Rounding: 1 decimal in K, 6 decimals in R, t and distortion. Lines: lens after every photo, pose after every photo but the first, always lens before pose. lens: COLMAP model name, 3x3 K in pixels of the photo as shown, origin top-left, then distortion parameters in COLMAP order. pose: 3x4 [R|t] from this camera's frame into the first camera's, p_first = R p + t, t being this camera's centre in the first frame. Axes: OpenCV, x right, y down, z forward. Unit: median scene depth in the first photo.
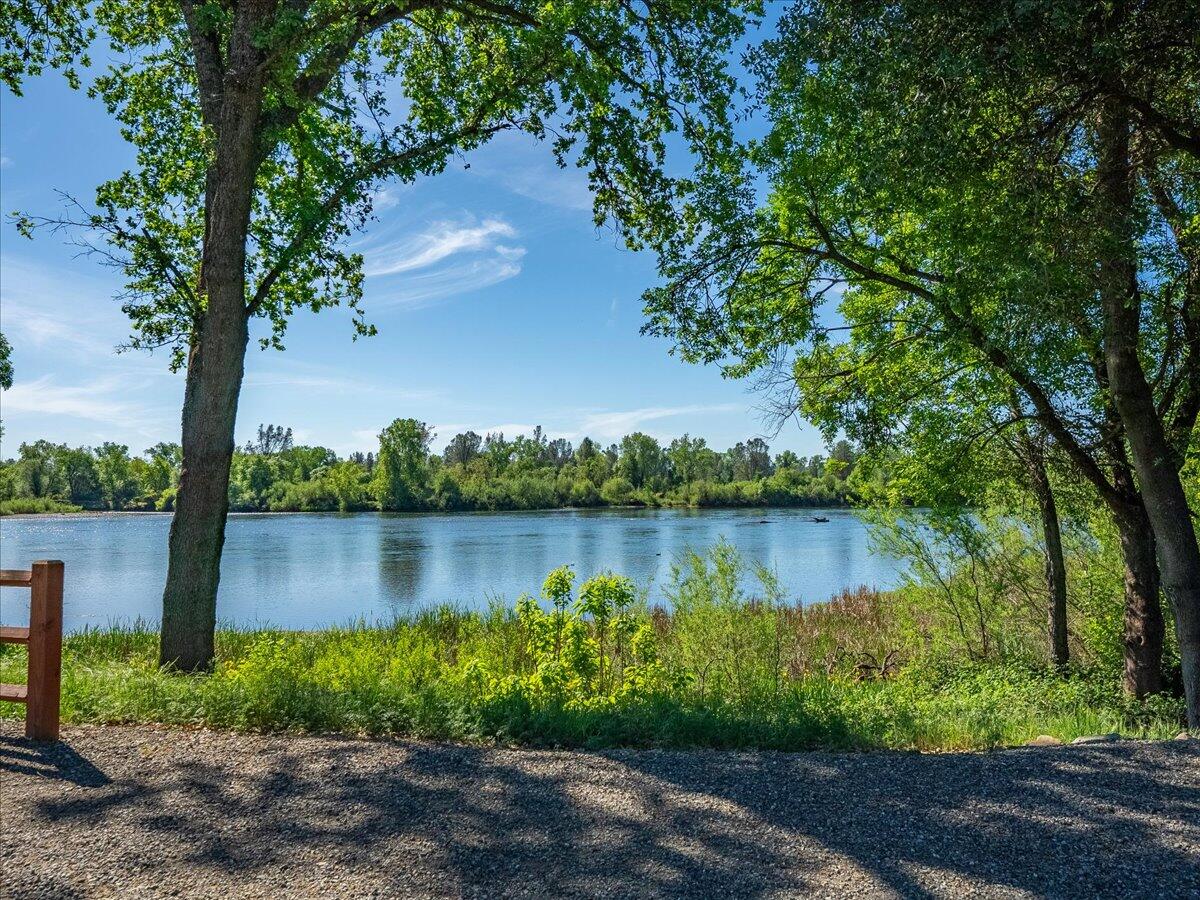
lens RADIAL K [[837.5, 0, 591.2], [0, 837.5, 457.4], [0, 0, 1]] dist [-0.013958, -0.015252]
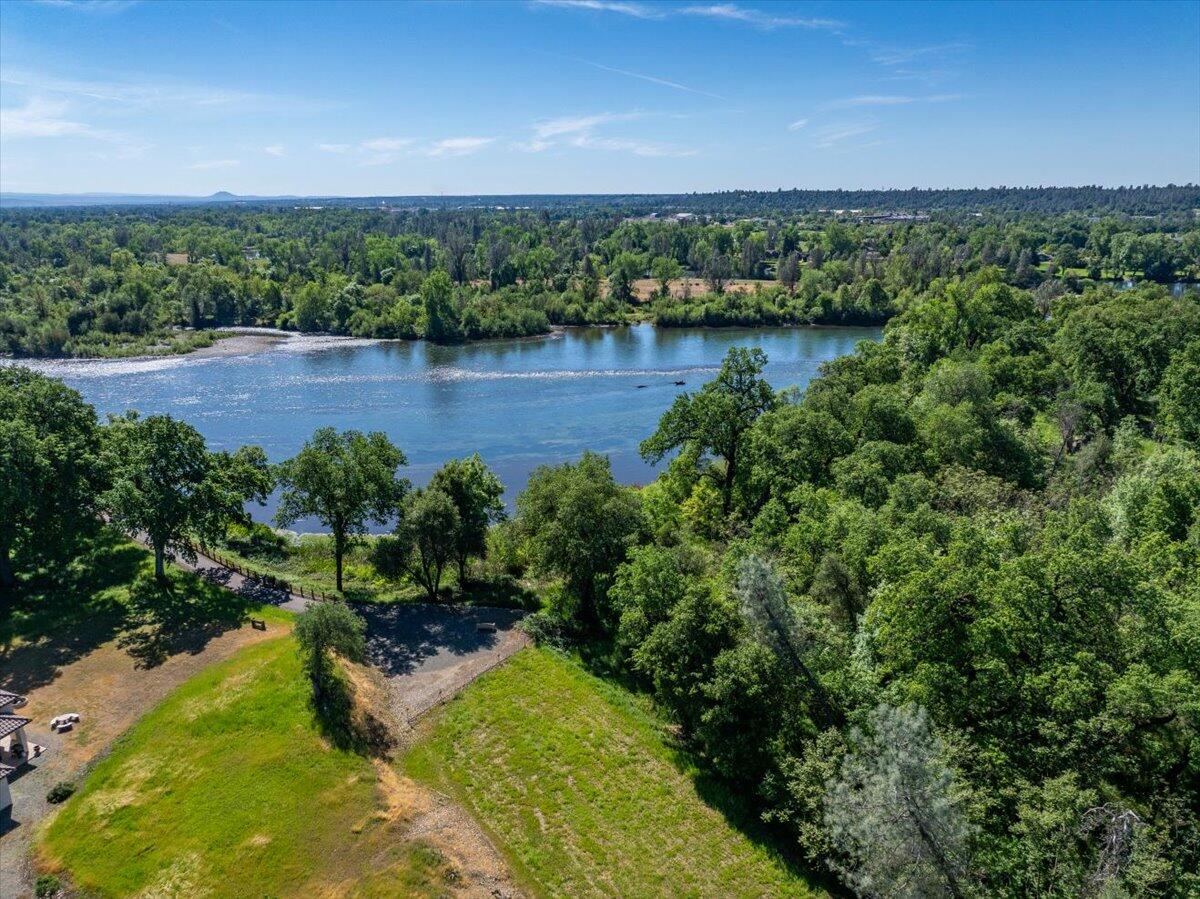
lens RADIAL K [[837.5, 0, 590.4], [0, 837.5, 462.5], [0, 0, 1]] dist [-0.013958, -0.015252]
pose [[0.994299, 0.016890, -0.105281, 0.124714], [0.020813, 0.937639, 0.346986, -0.153308], [0.104576, -0.347199, 0.931942, -0.262318]]
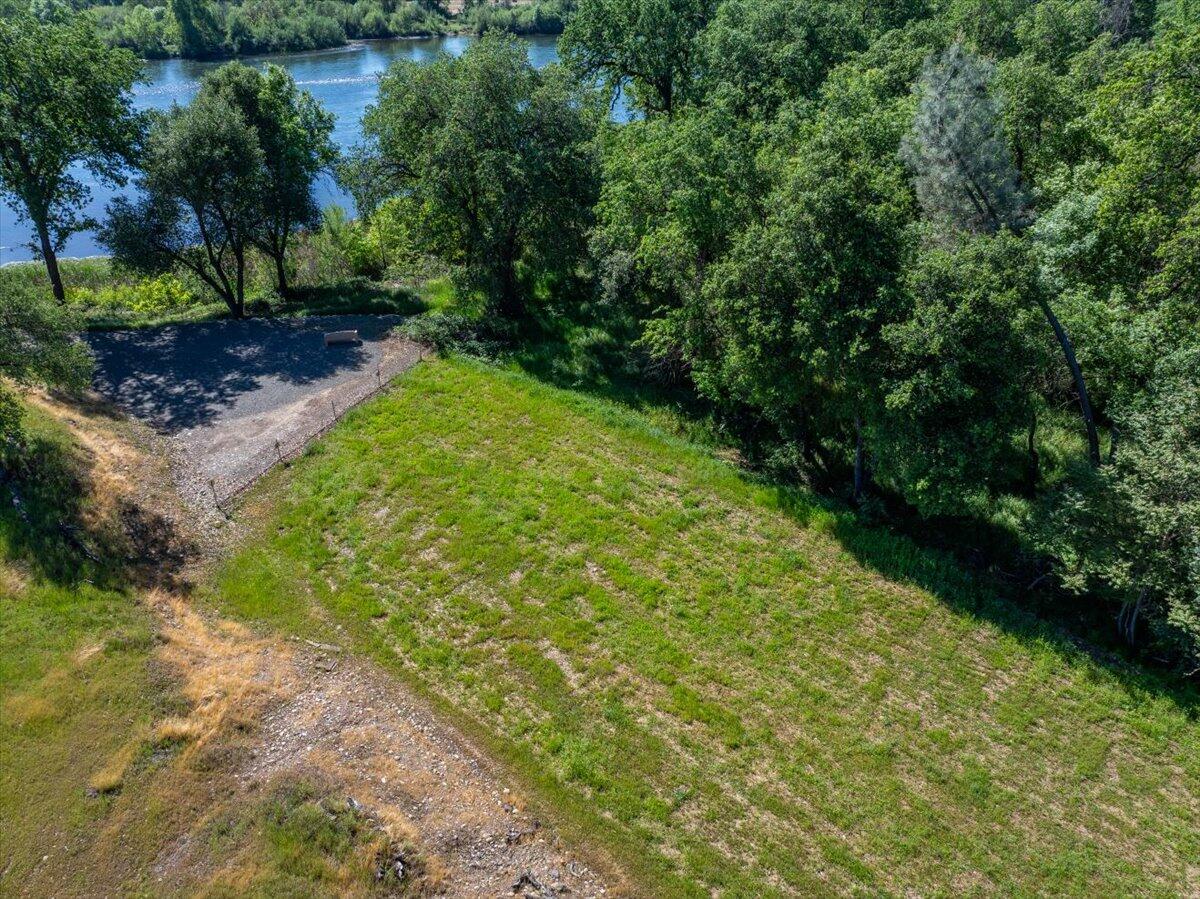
lens RADIAL K [[837.5, 0, 597.1], [0, 837.5, 439.8], [0, 0, 1]] dist [-0.013958, -0.015252]
pose [[0.991186, -0.078535, 0.106692, 0.092179], [0.006319, 0.832453, 0.554060, -0.079637], [-0.132330, -0.548502, 0.825612, -0.175332]]
